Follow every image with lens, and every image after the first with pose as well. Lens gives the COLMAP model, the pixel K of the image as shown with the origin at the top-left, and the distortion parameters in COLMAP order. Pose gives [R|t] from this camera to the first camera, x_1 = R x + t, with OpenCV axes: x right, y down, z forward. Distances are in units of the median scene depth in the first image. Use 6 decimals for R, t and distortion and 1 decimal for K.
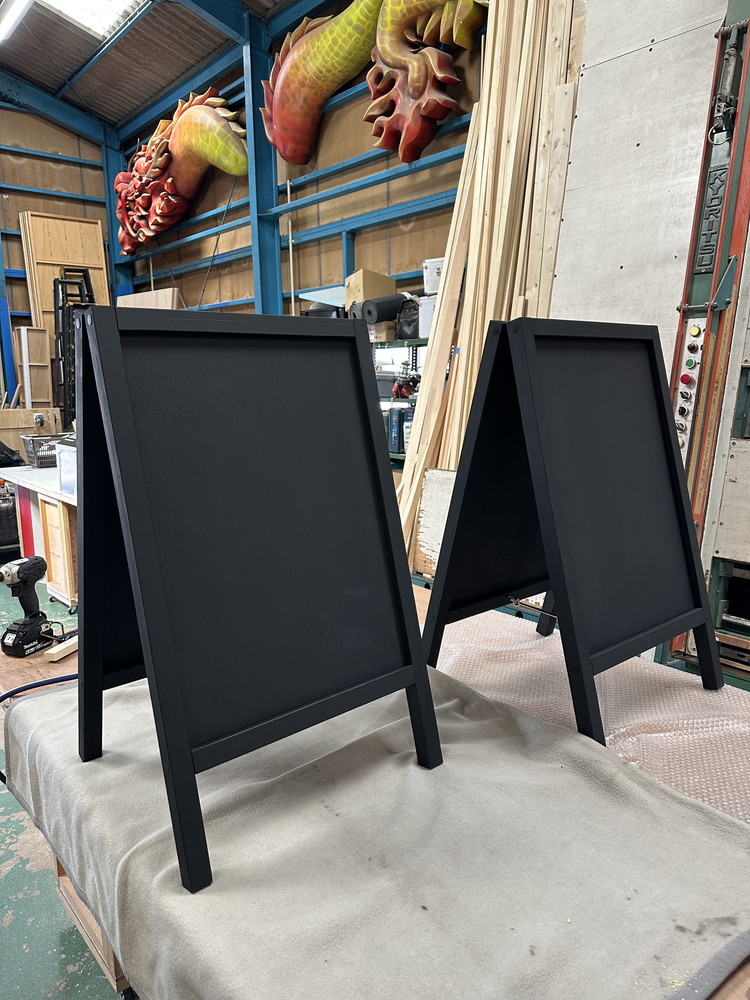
lens RADIAL K [[694.5, 0, 375.0], [0, 694.5, 500.0], [0, 0, 1]] dist [0.003678, 0.000279]
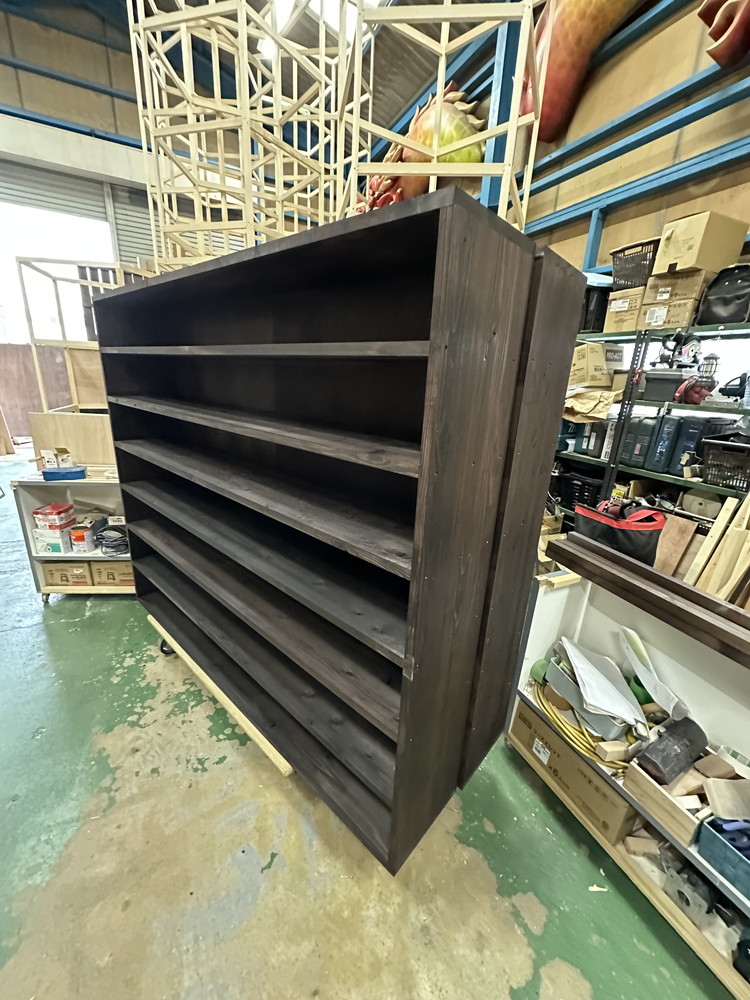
lens RADIAL K [[394.2, 0, 375.0], [0, 394.2, 500.0], [0, 0, 1]] dist [-0.000986, -0.000043]
pose [[0.966413, 0.134959, -0.218706, -0.137508], [-0.108686, 0.985794, 0.128054, -0.044168], [0.232881, -0.099983, 0.967352, 0.352012]]
